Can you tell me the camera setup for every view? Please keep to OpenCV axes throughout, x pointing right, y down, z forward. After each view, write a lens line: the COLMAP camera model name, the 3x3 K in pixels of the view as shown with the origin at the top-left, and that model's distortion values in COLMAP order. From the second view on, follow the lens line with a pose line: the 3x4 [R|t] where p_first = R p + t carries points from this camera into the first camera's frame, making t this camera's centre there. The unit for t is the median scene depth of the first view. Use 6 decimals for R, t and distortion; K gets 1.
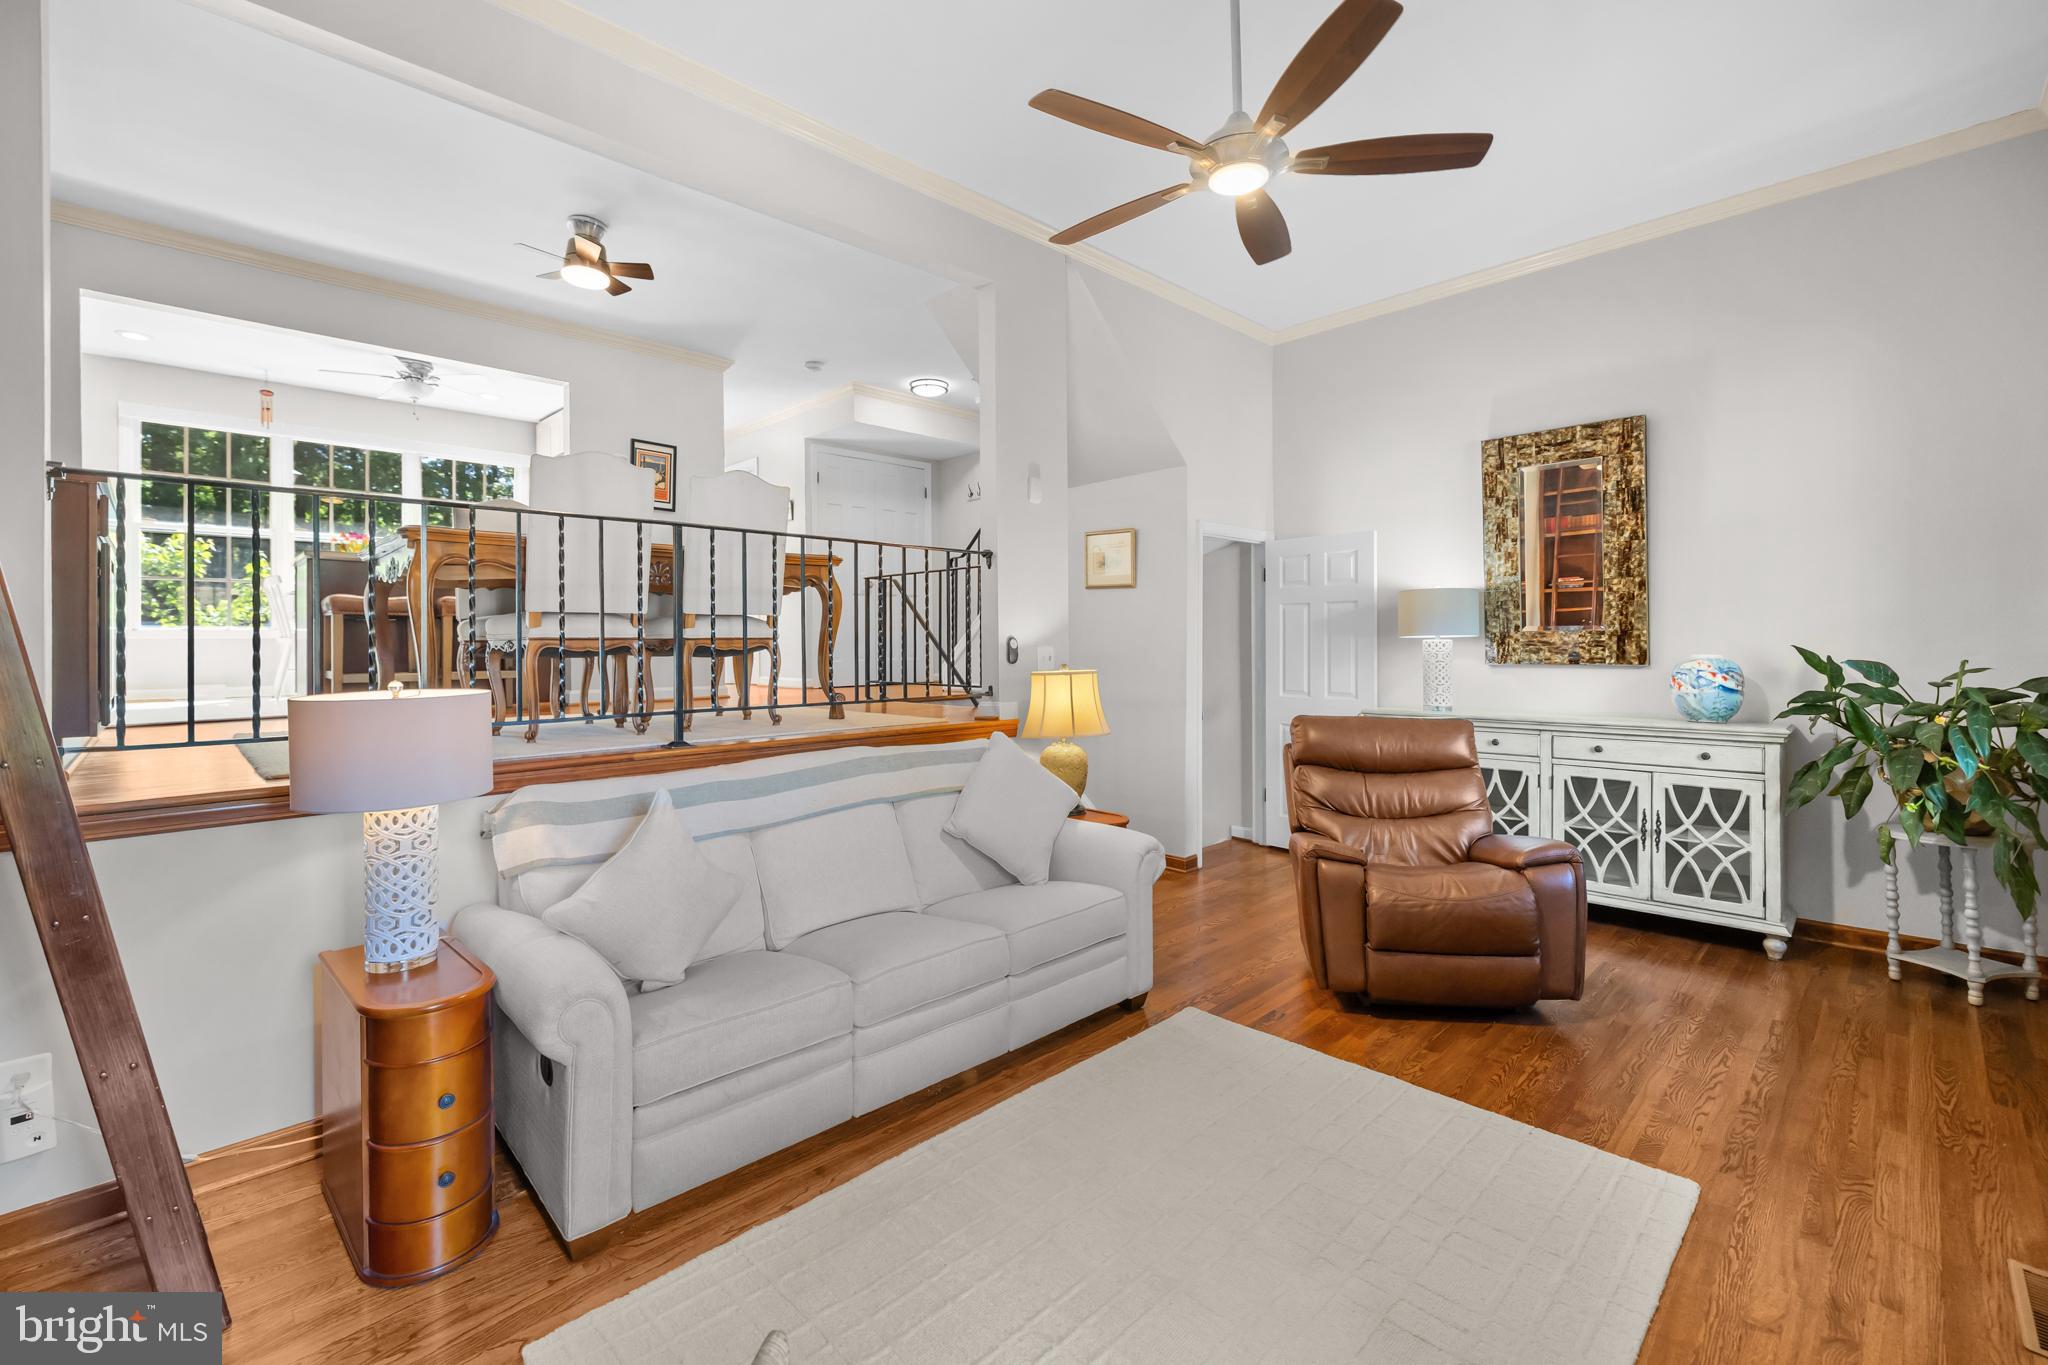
lens RADIAL K [[870.9, 0, 998.3], [0, 870.9, 655.3], [0, 0, 1]] dist [0.002751, 0.000041]
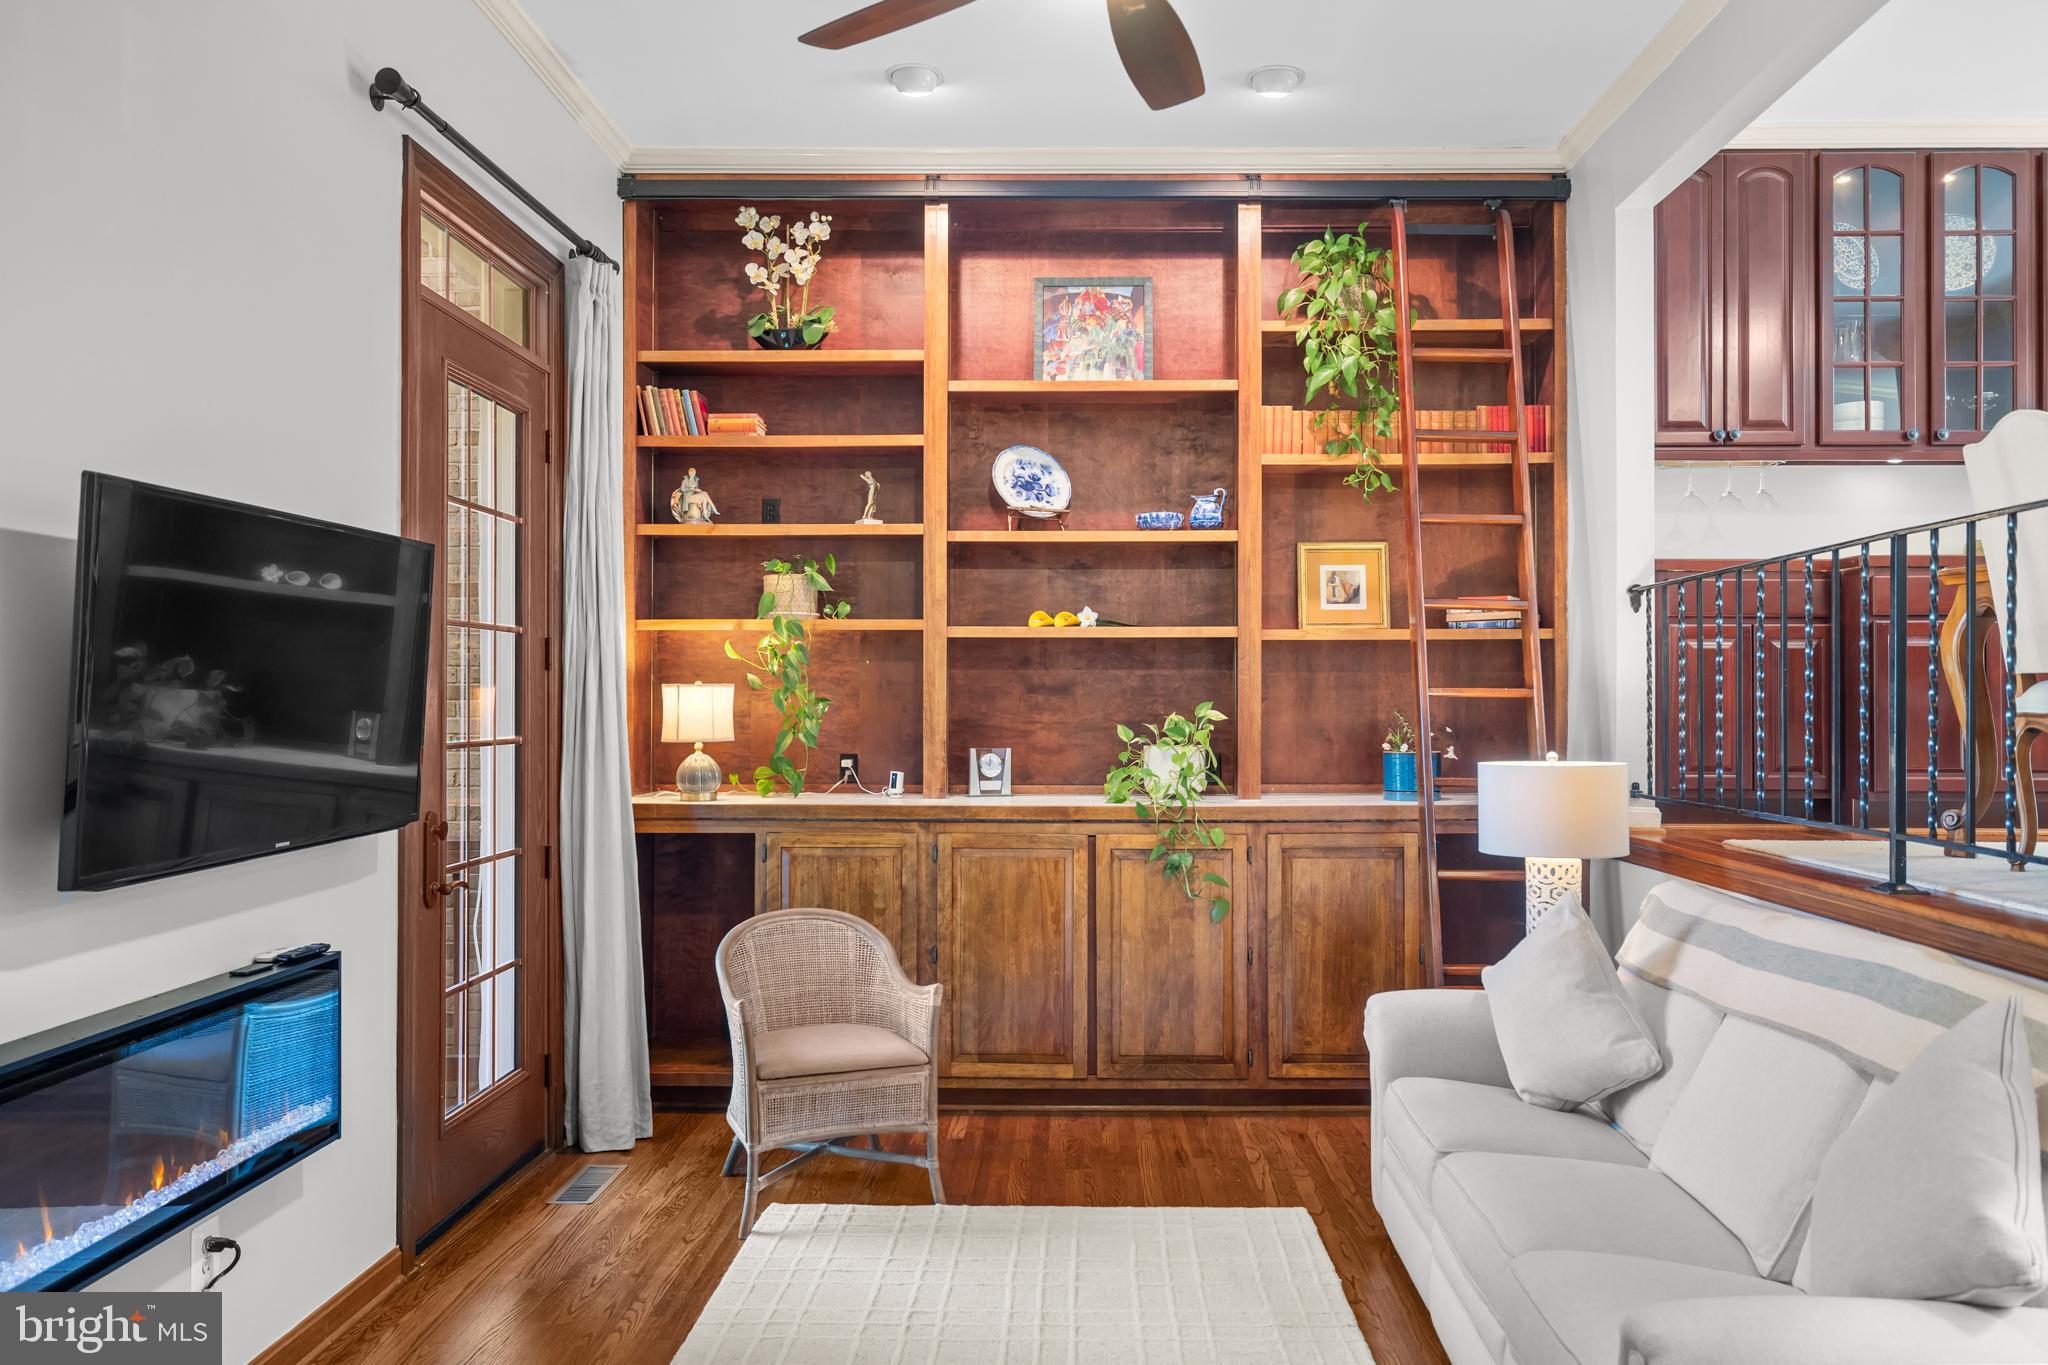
lens RADIAL K [[1403.3, 0, 1050.3], [0, 1403.3, 682.7], [0, 0, 1]] dist [0.005350, -0.004730]
pose [[-0.712586, -0.001445, -0.701583, 0.625568], [-0.002355, 0.999997, 0.000333, -0.035072], [0.701581, 0.001890, -0.712588, 1.047014]]
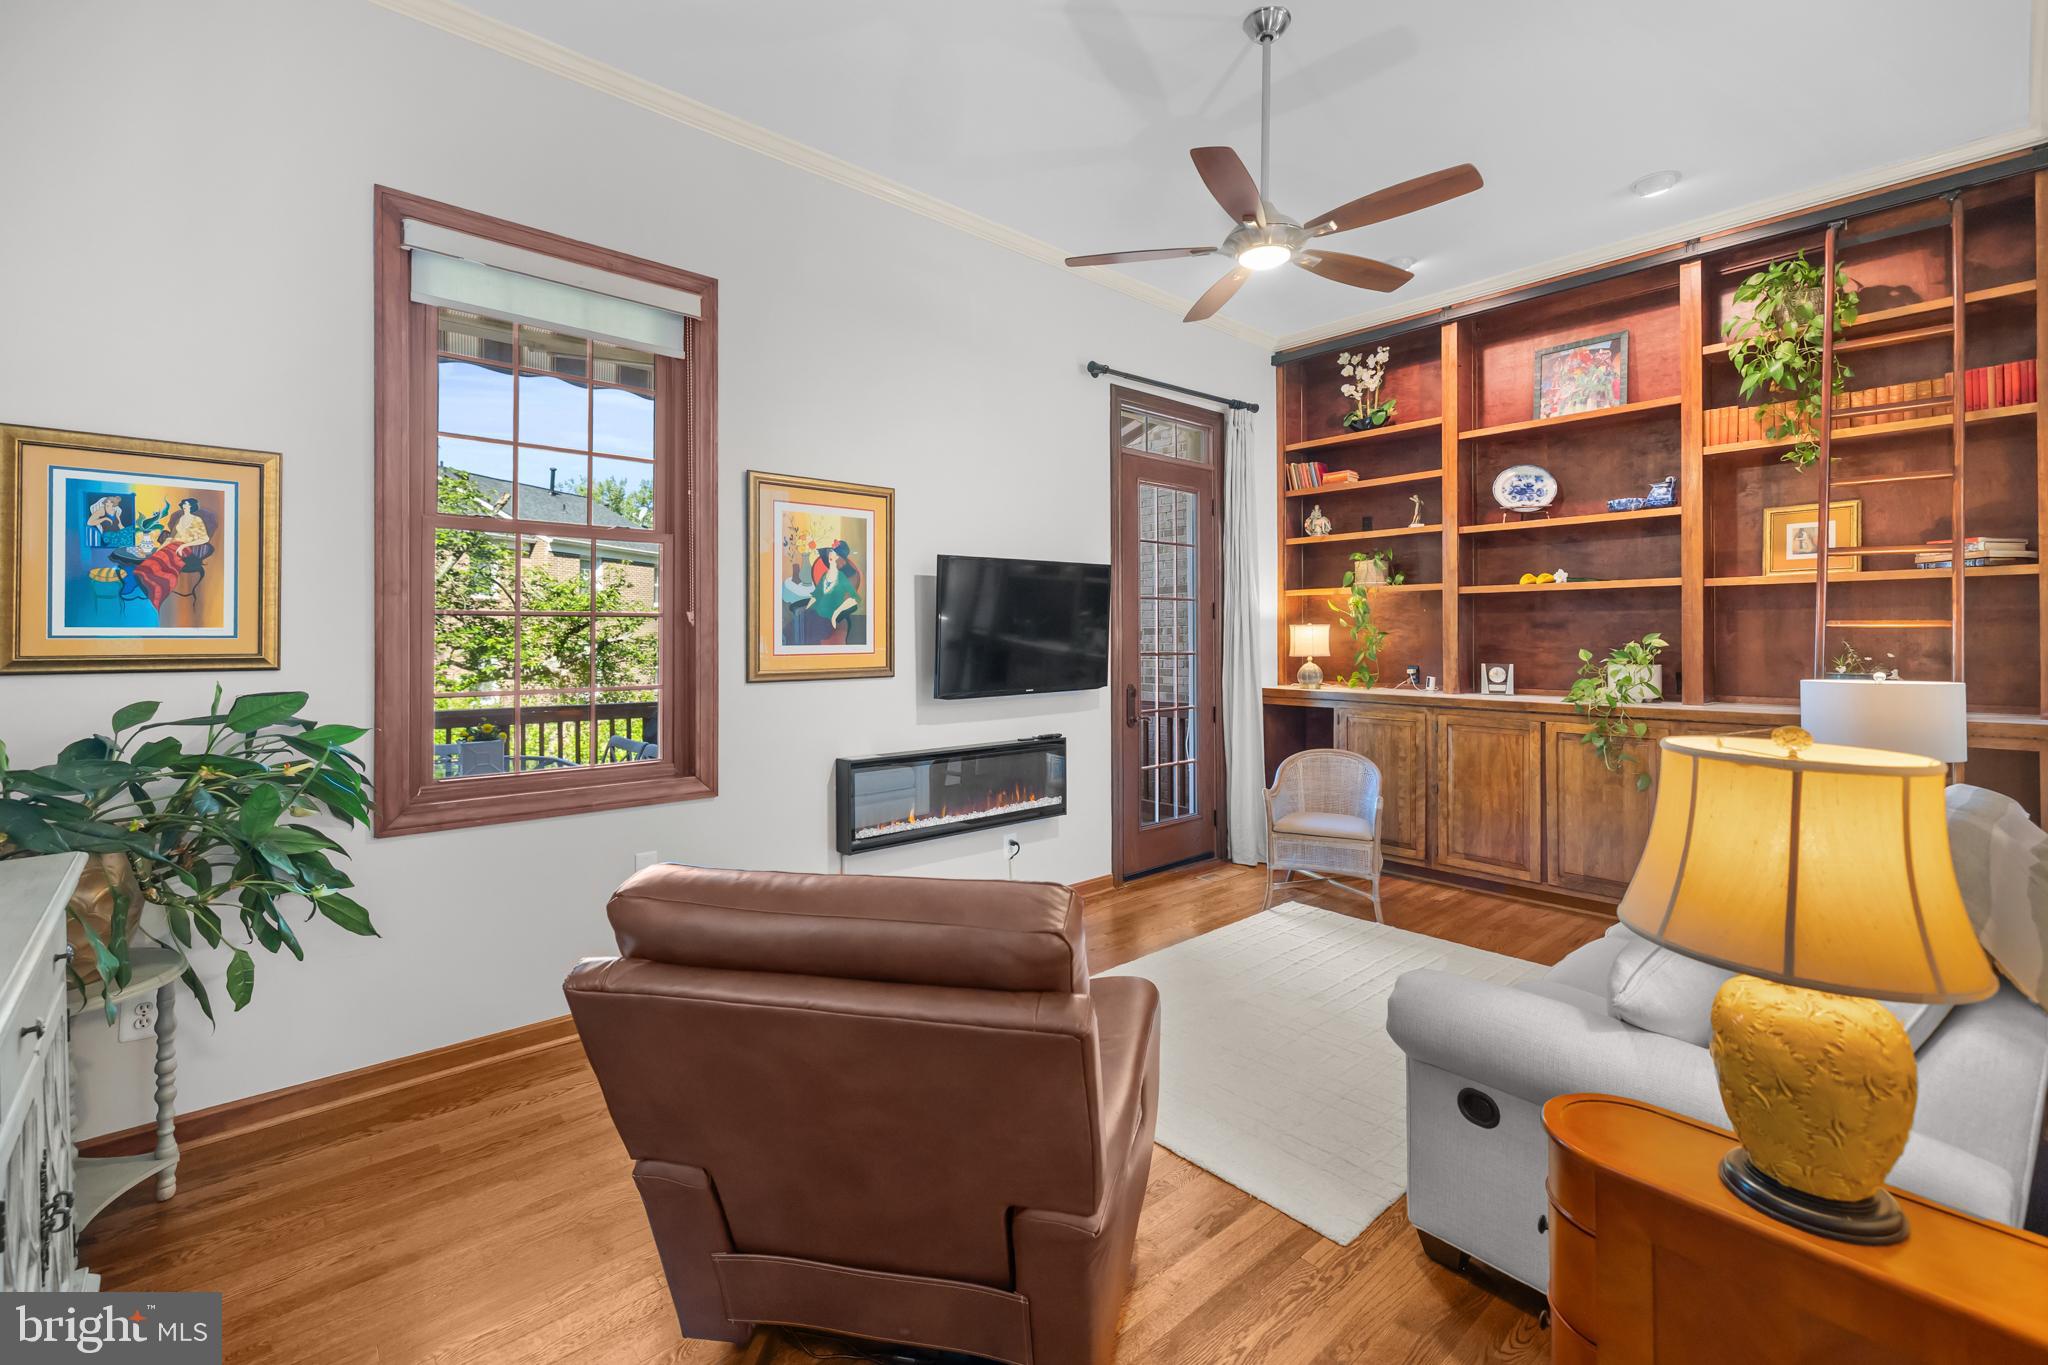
lens RADIAL K [[870.9, 0, 1018.5], [0, 870.9, 630.3], [0, 0, 1]] dist [0.002751, 0.000041]
pose [[-0.998643, 0.010117, 0.051077, 0.357136], [0.010226, 0.999946, 0.001887, -0.031034], [-0.051055, 0.002407, -0.998693, 1.389643]]
